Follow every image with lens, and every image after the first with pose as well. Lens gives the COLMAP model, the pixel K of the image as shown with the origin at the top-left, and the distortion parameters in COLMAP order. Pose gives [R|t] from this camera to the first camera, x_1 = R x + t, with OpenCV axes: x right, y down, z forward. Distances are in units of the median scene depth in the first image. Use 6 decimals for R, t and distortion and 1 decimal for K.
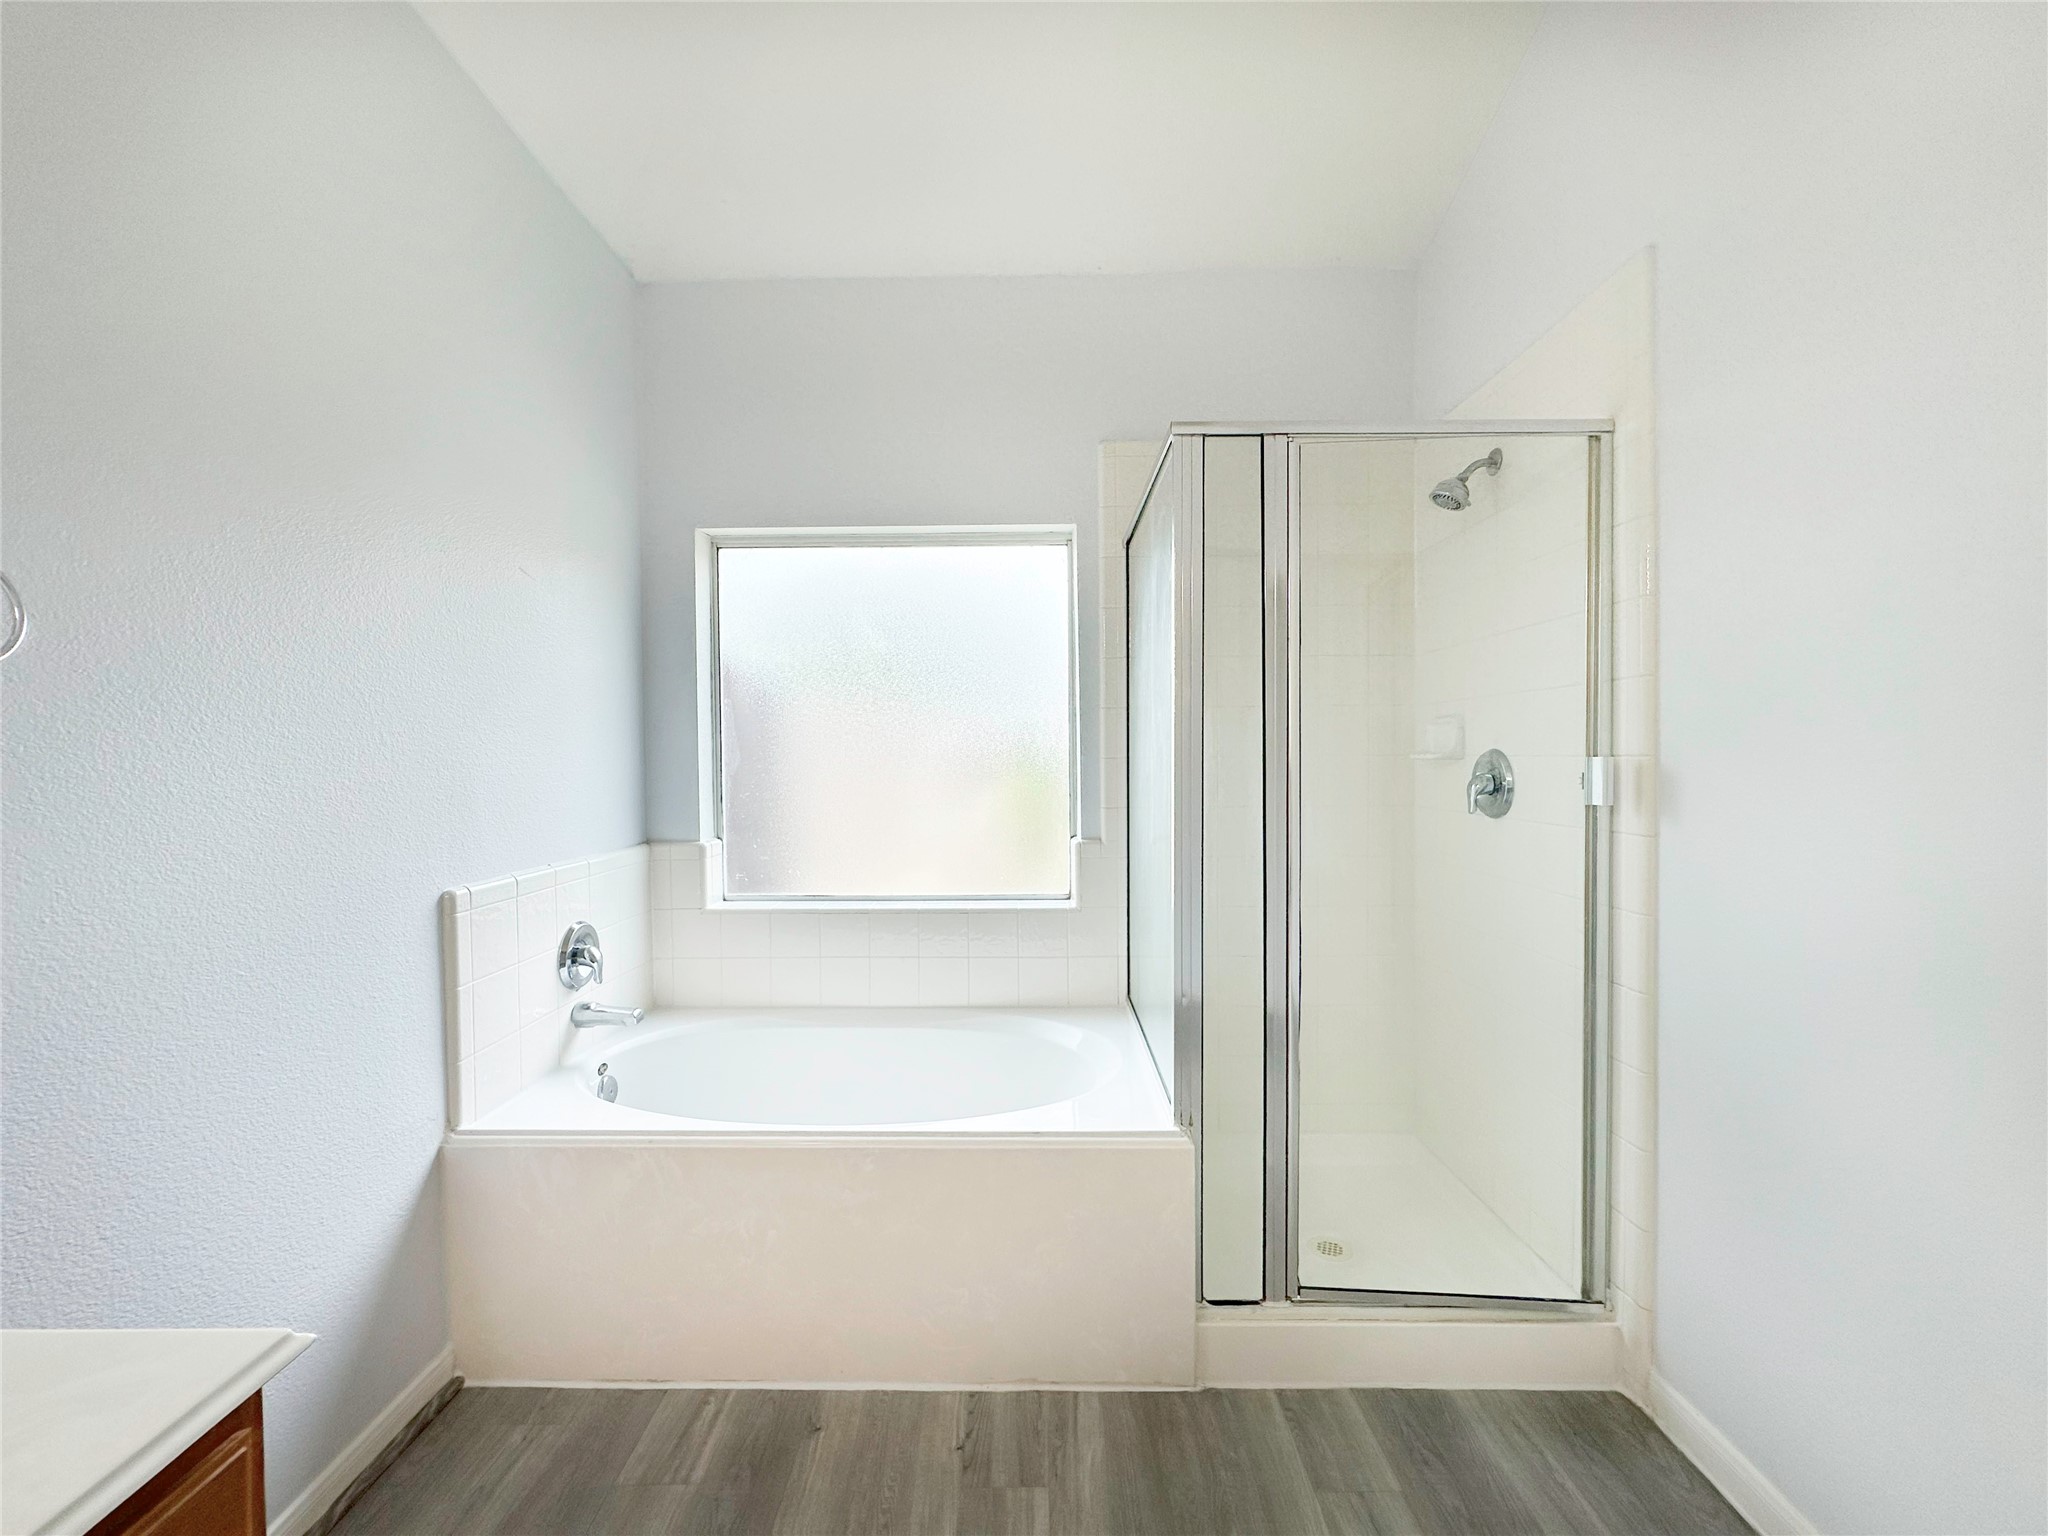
lens RADIAL K [[802.2, 0, 1025.6], [0, 802.2, 762.6], [0, 0, 1]] dist [-0.008392, 0.000065]
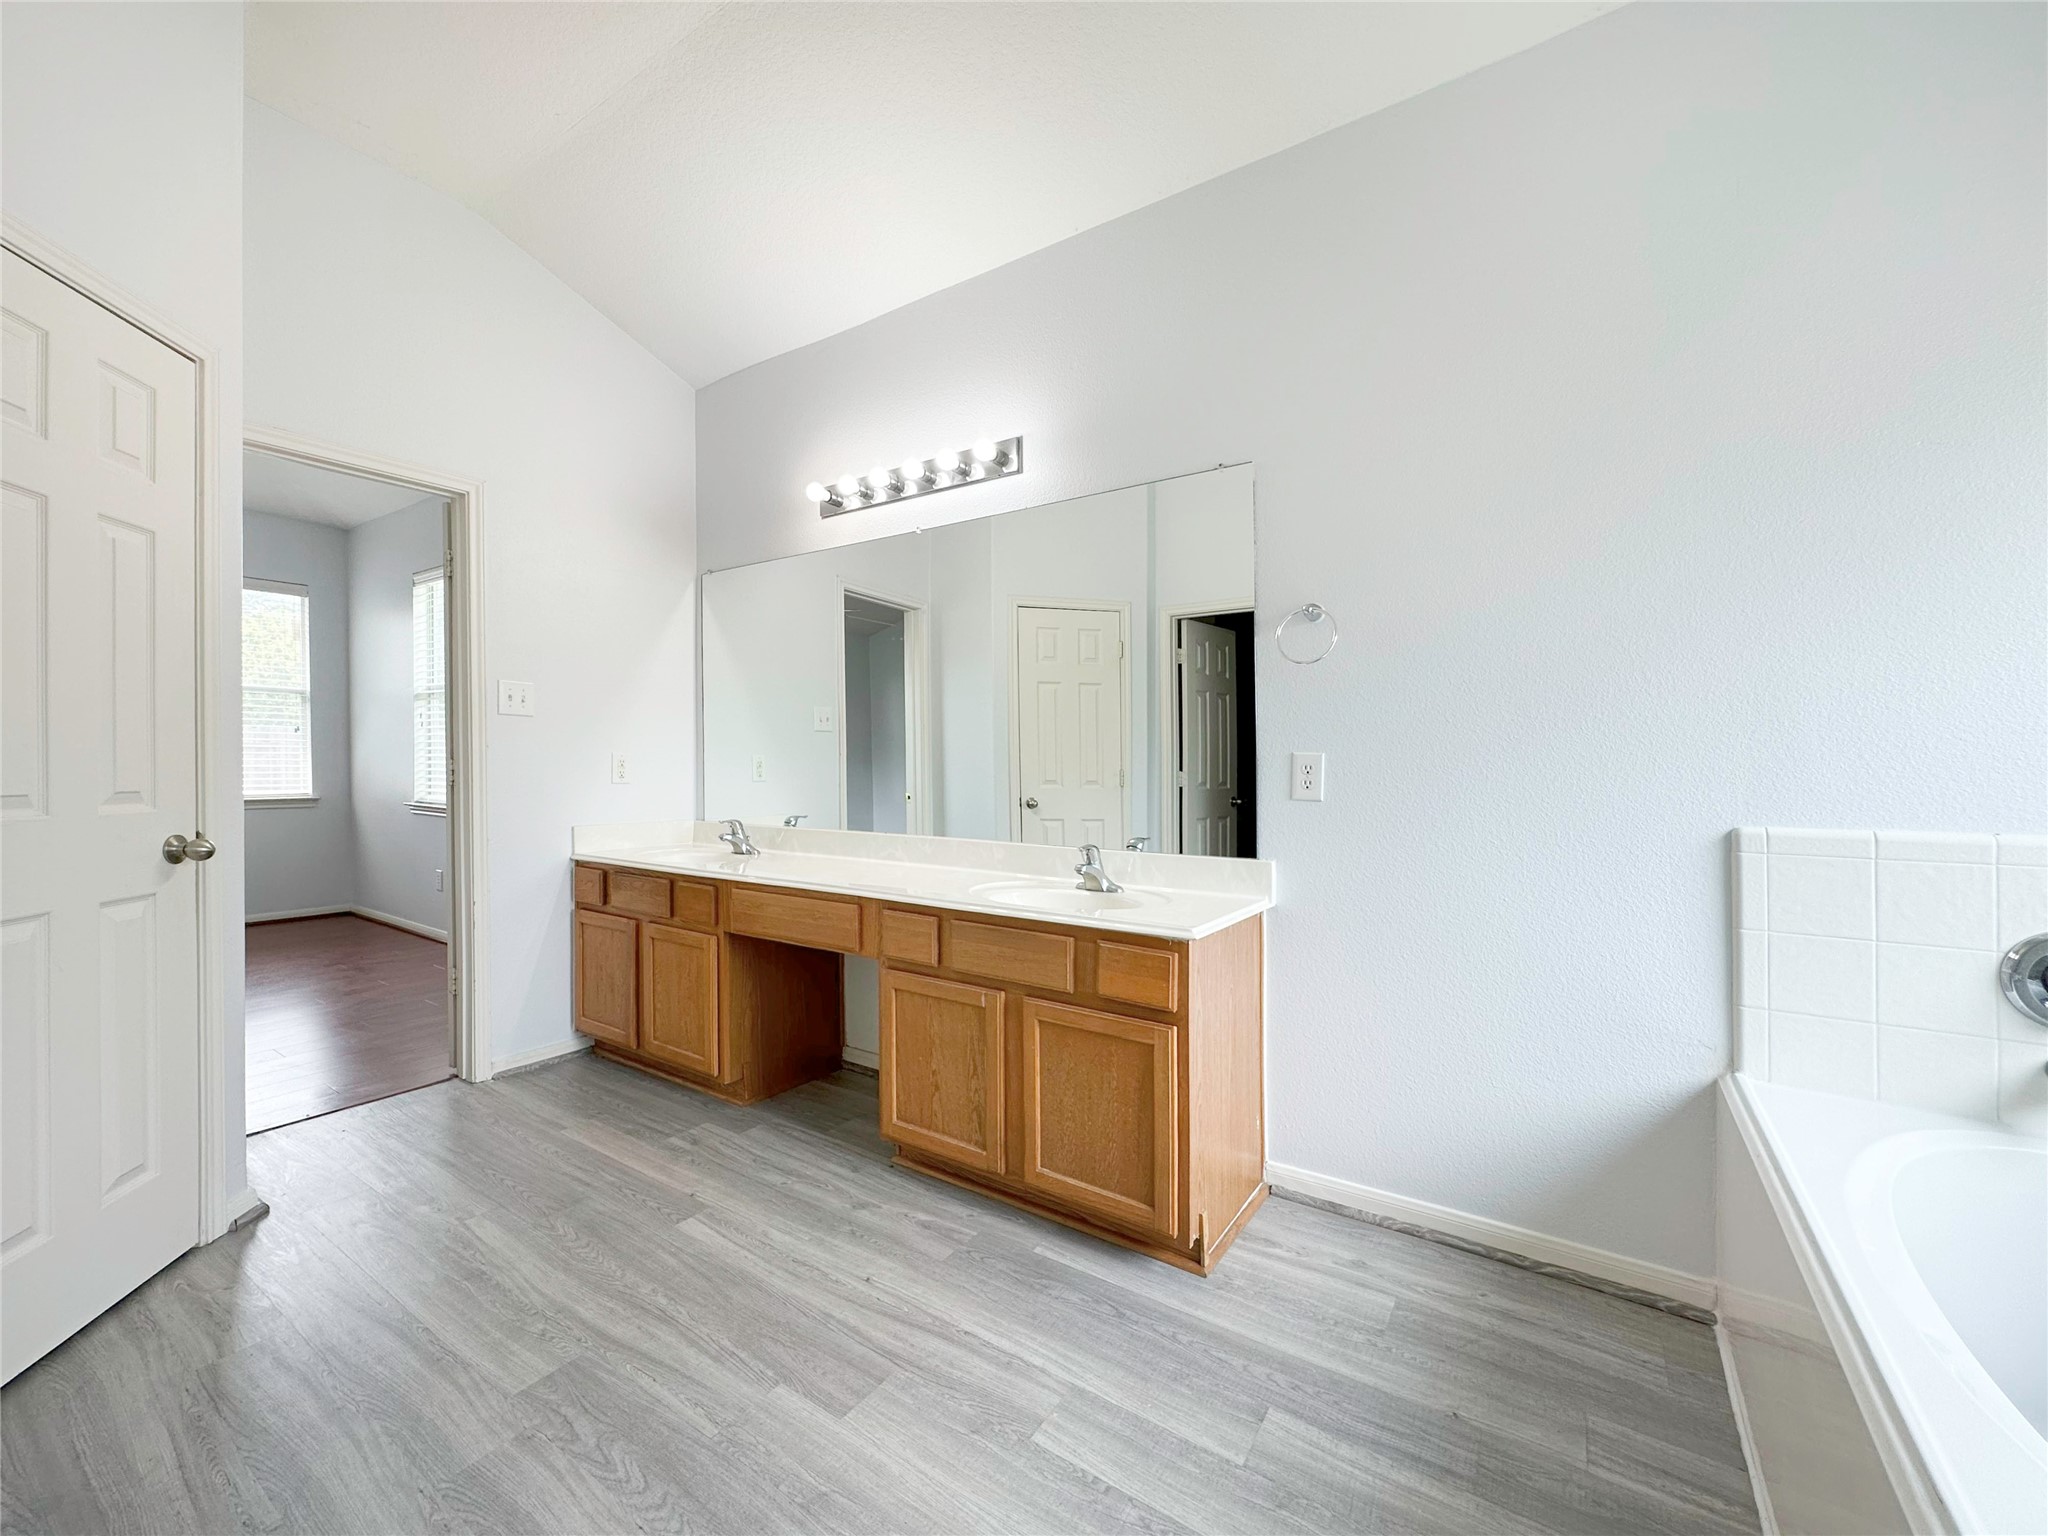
lens RADIAL K [[837.3, 0, 1019.6], [0, 837.3, 771.9], [0, 0, 1]] dist [-0.000980, 0.000198]
pose [[-0.549327, 0.005768, -0.835588, 0.632820], [-0.018316, 0.999653, 0.018942, 0.086917], [0.835407, 0.025710, -0.549030, 0.823038]]
